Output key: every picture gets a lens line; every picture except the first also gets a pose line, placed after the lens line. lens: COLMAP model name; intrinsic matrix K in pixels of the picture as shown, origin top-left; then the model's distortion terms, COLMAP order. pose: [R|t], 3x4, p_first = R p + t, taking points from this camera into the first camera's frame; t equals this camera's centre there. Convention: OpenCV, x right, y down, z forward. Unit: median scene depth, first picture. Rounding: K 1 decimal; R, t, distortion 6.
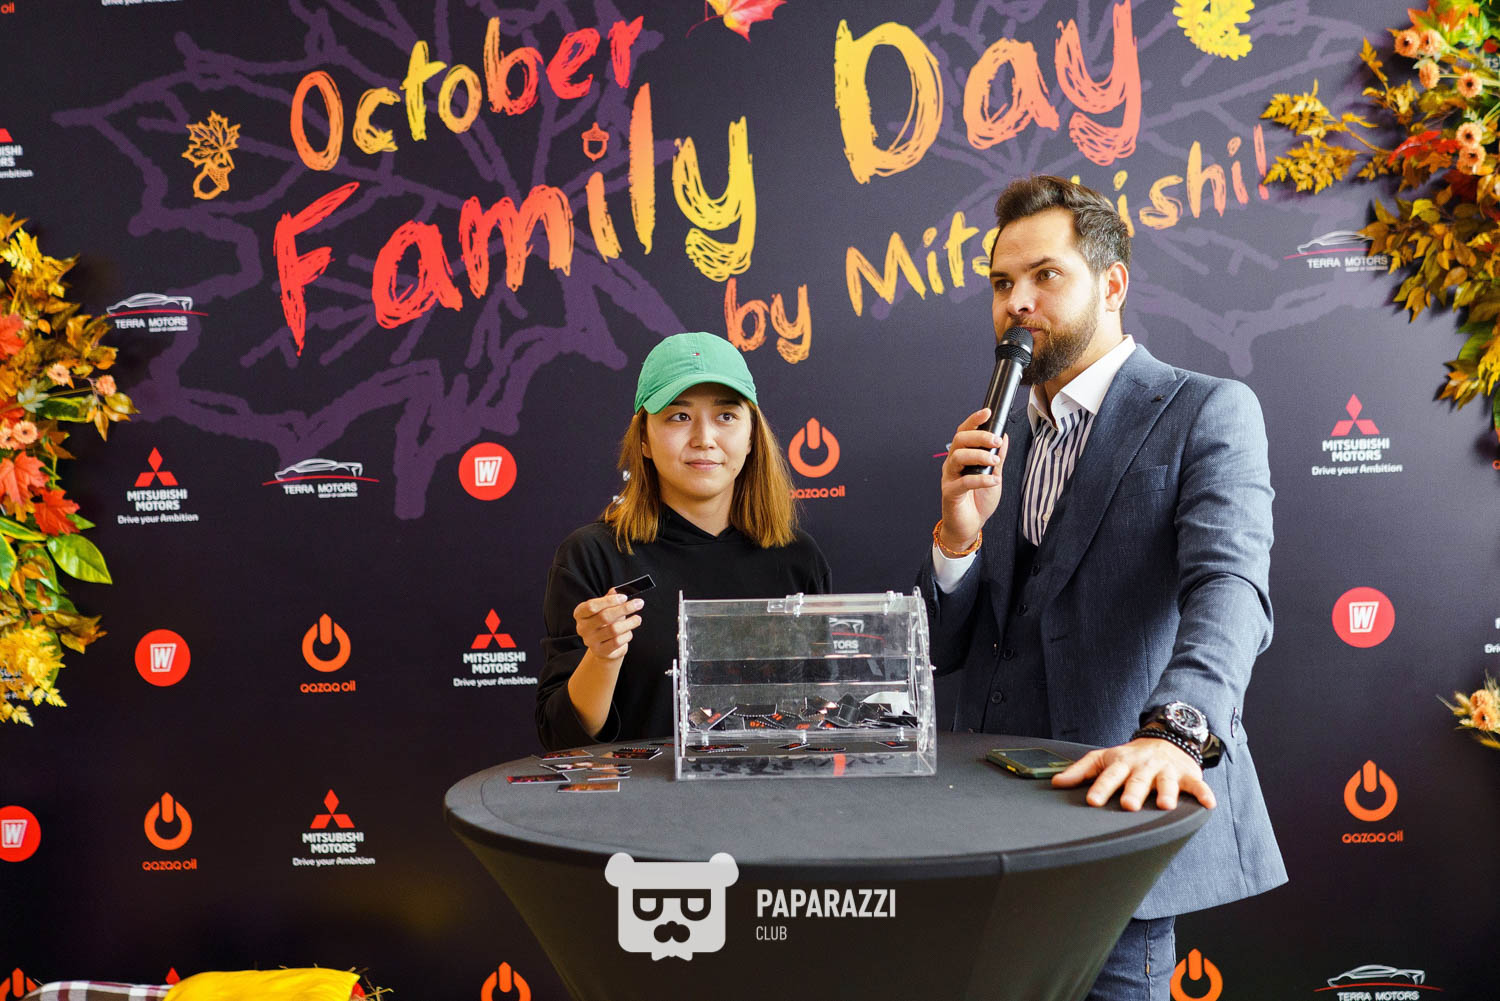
lens RADIAL K [[1785.1, 0, 742.6], [0, 1785.1, 505.0], [0, 0, 1]] dist [-0.014047, 0.000000]
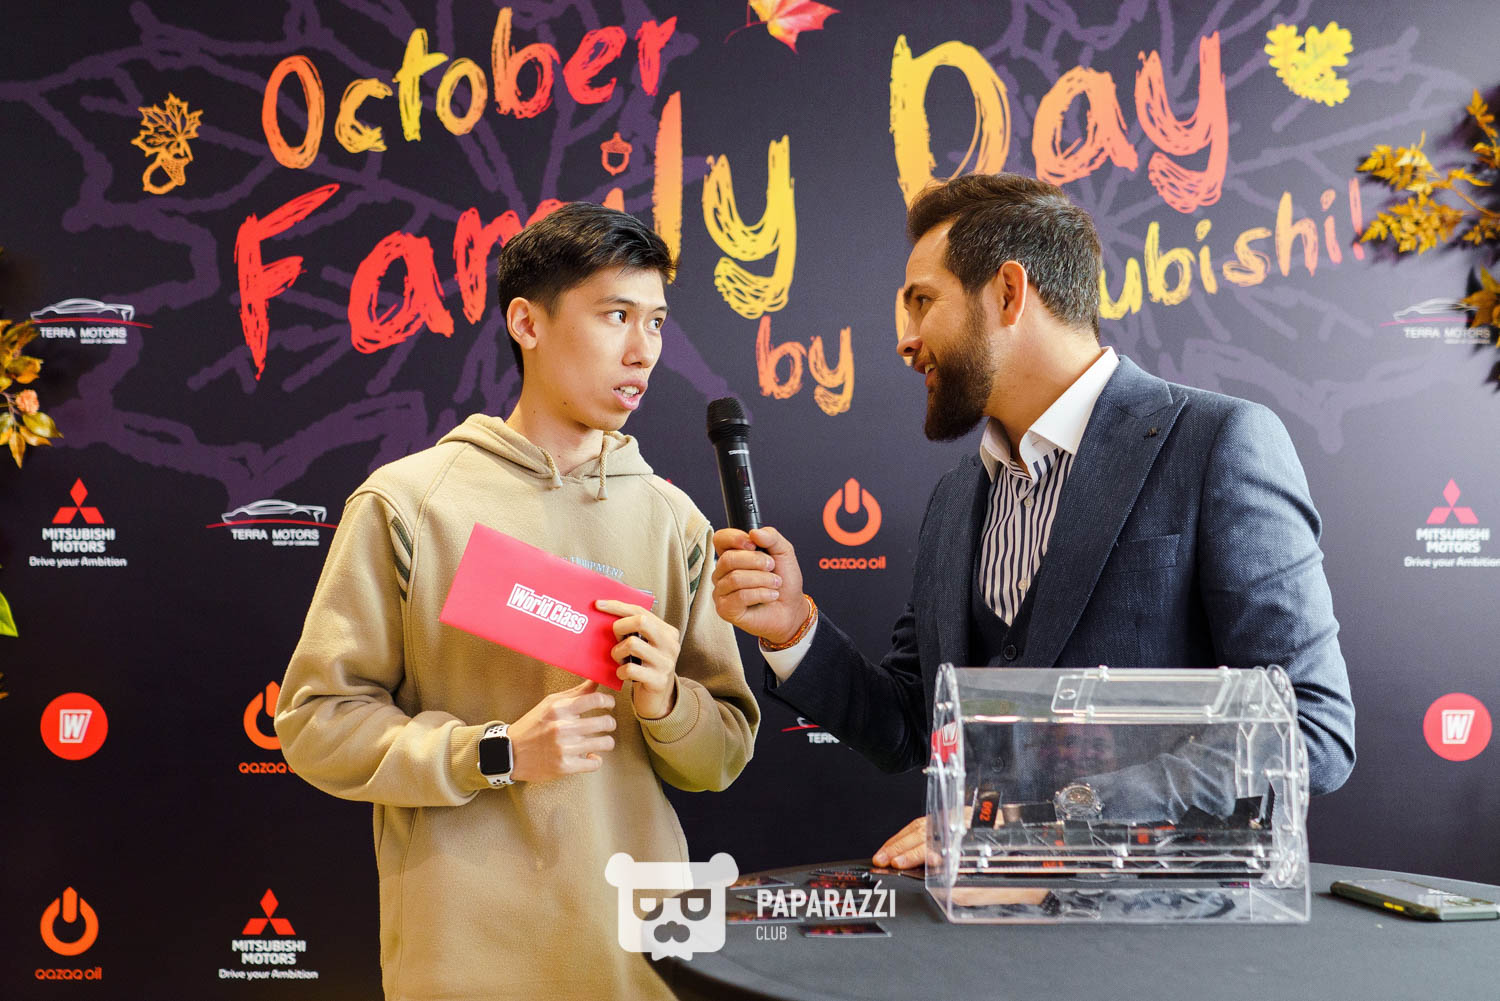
lens RADIAL K [[1785.1, 0, 743.7], [0, 1785.1, 506.6], [0, 0, 1]] dist [-0.014047, 0.000000]
pose [[0.995509, 0.044600, 0.083506, -0.085506], [-0.040461, 0.997898, -0.050624, 0.011757], [-0.085588, 0.047018, 0.995221, 0.127746]]
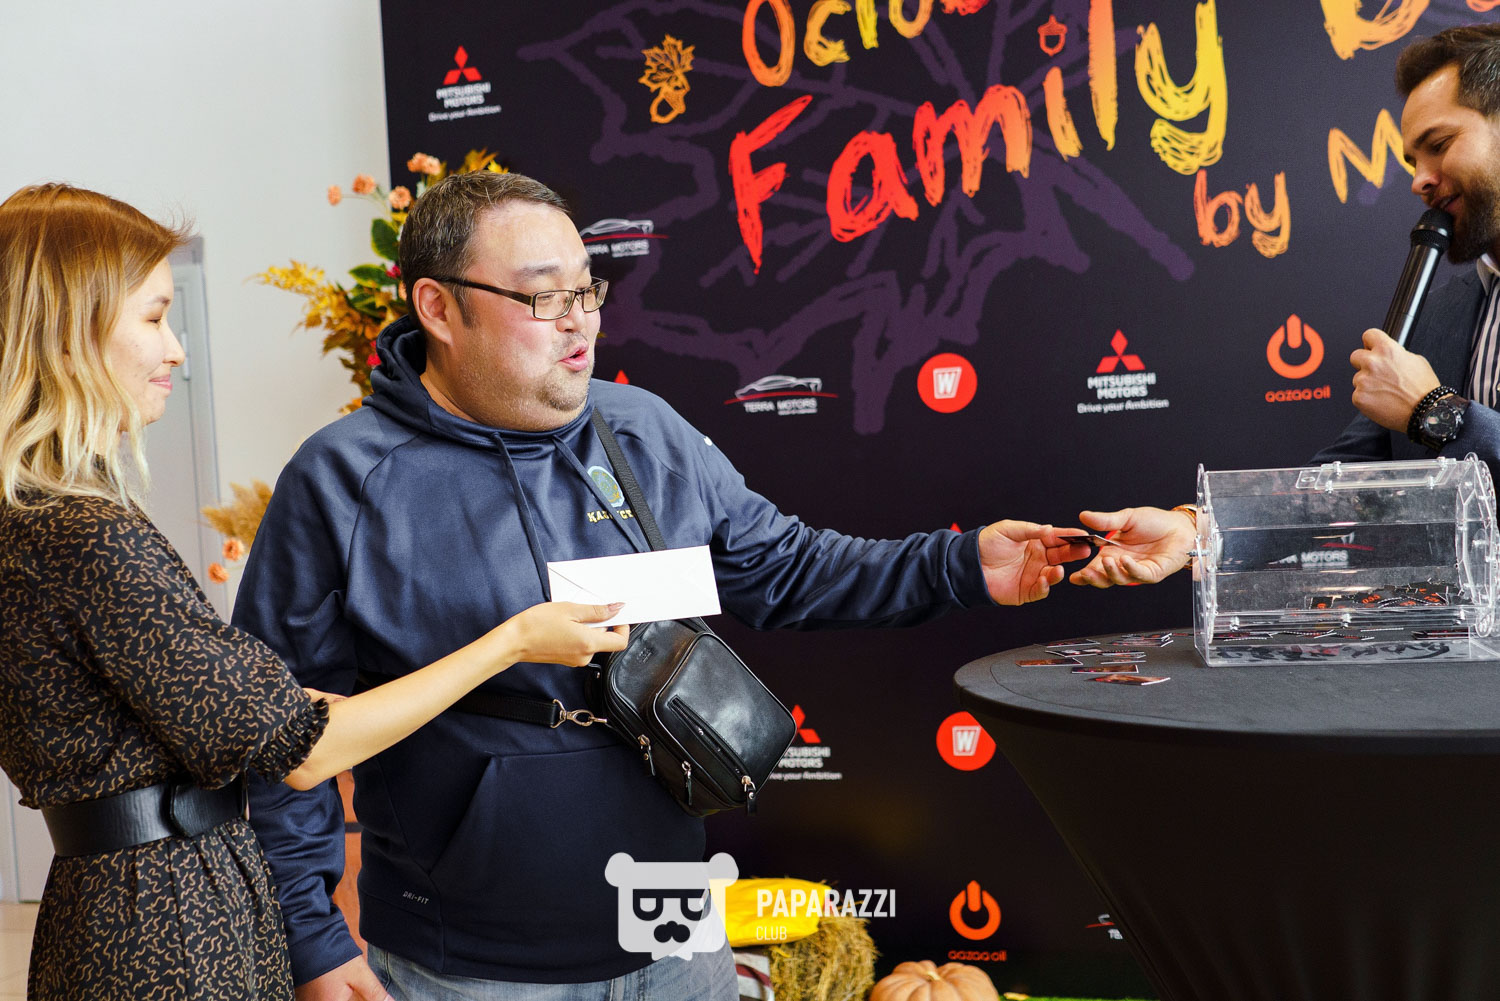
lens RADIAL K [[1785.1, 0, 742.8], [0, 1785.1, 506.5], [0, 0, 1]] dist [-0.014047, 0.000000]
pose [[0.970796, -0.014027, -0.239495, -0.018064], [0.022330, 0.999239, 0.031988, 0.014998], [0.238864, -0.036402, 0.970370, 0.020641]]
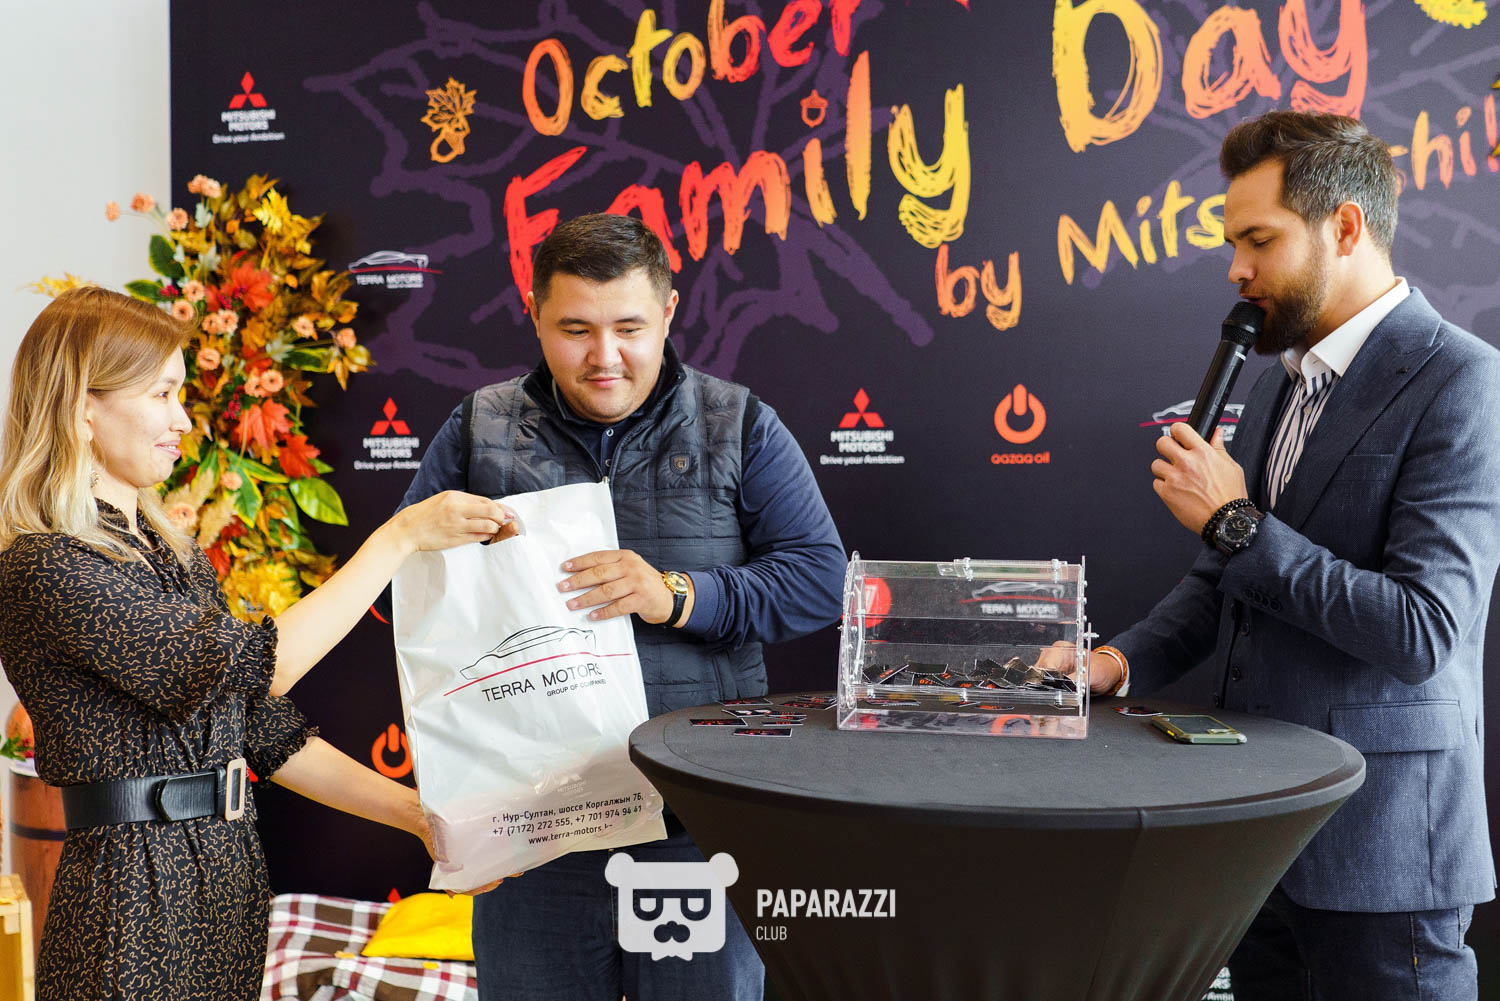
lens RADIAL K [[1785.1, 0, 743.0], [0, 1785.1, 511.0], [0, 0, 1]] dist [-0.014047, 0.000000]
pose [[0.991437, 0.032097, -0.126581, 0.013942], [-0.028738, 0.999187, 0.028272, -0.001195], [0.127385, -0.024392, 0.991553, -0.023699]]
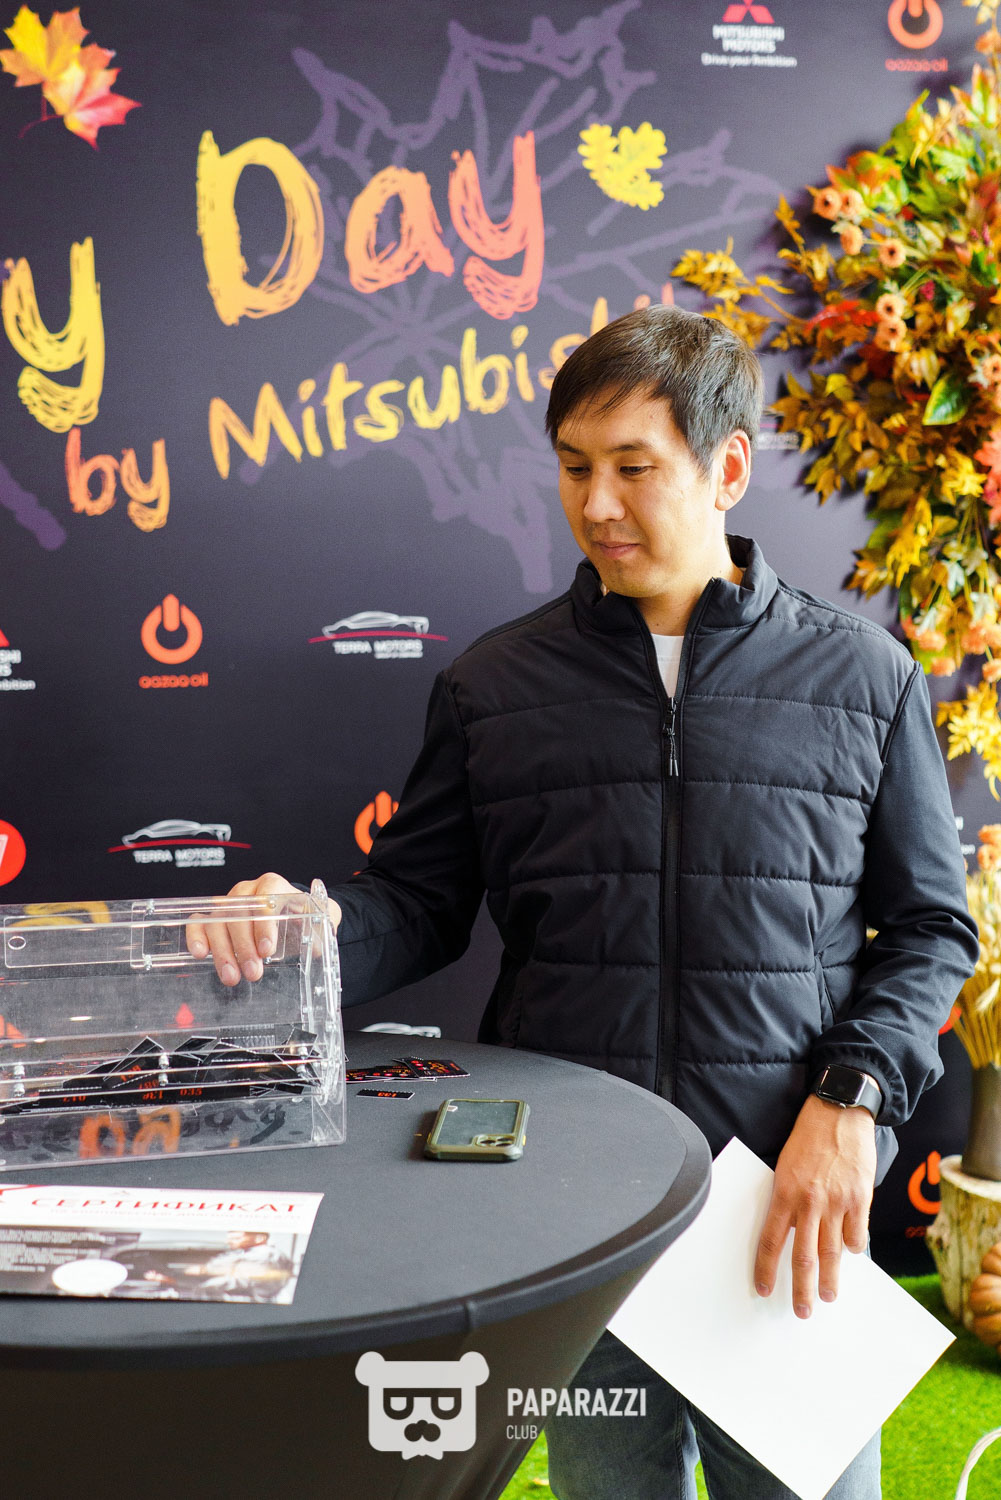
lens RADIAL K [[1785.1, 0, 504.0], [0, 1785.1, 753.7], [0, 0, 1]] dist [-0.014047, 0.000000]
pose [[0.973731, -0.000024, 0.227700, -0.000271], [-0.013297, 0.998288, 0.056966, -0.022865], [-0.227312, -0.058497, 0.972064, 0.113168]]
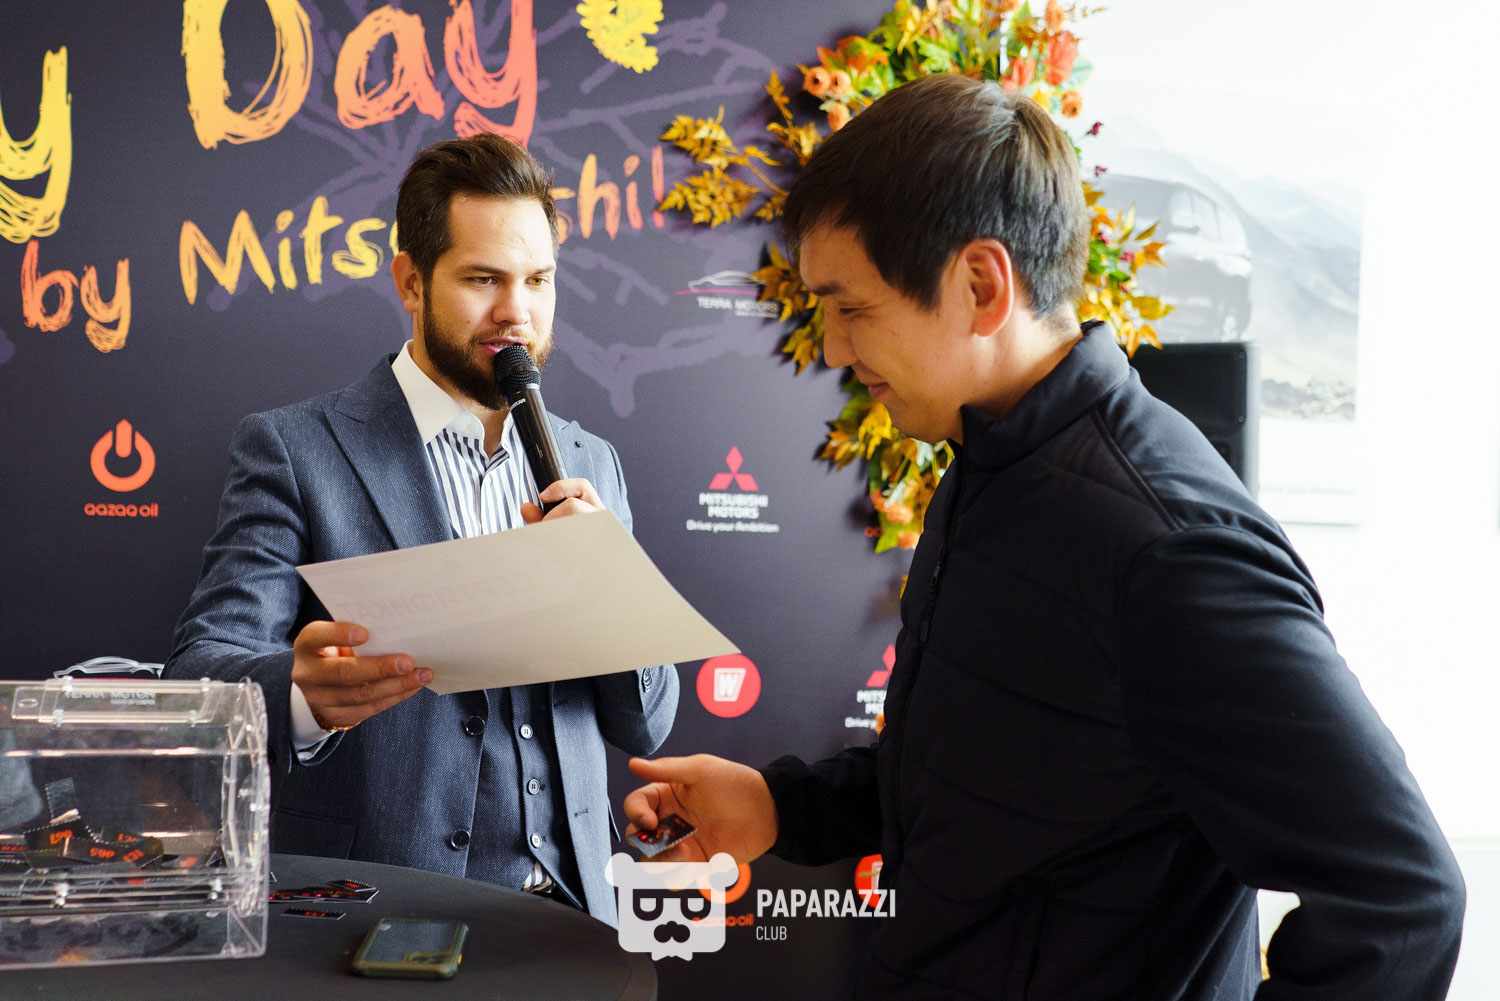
lens RADIAL K [[1785.1, 0, 739.1], [0, 1785.1, 503.3], [0, 0, 1]] dist [-0.014047, 0.000000]
pose [[0.927826, 0.071988, 0.366001, 0.004001], [-0.067776, 0.997403, -0.024363, -0.009205], [-0.366804, -0.002202, 0.930296, 0.122257]]
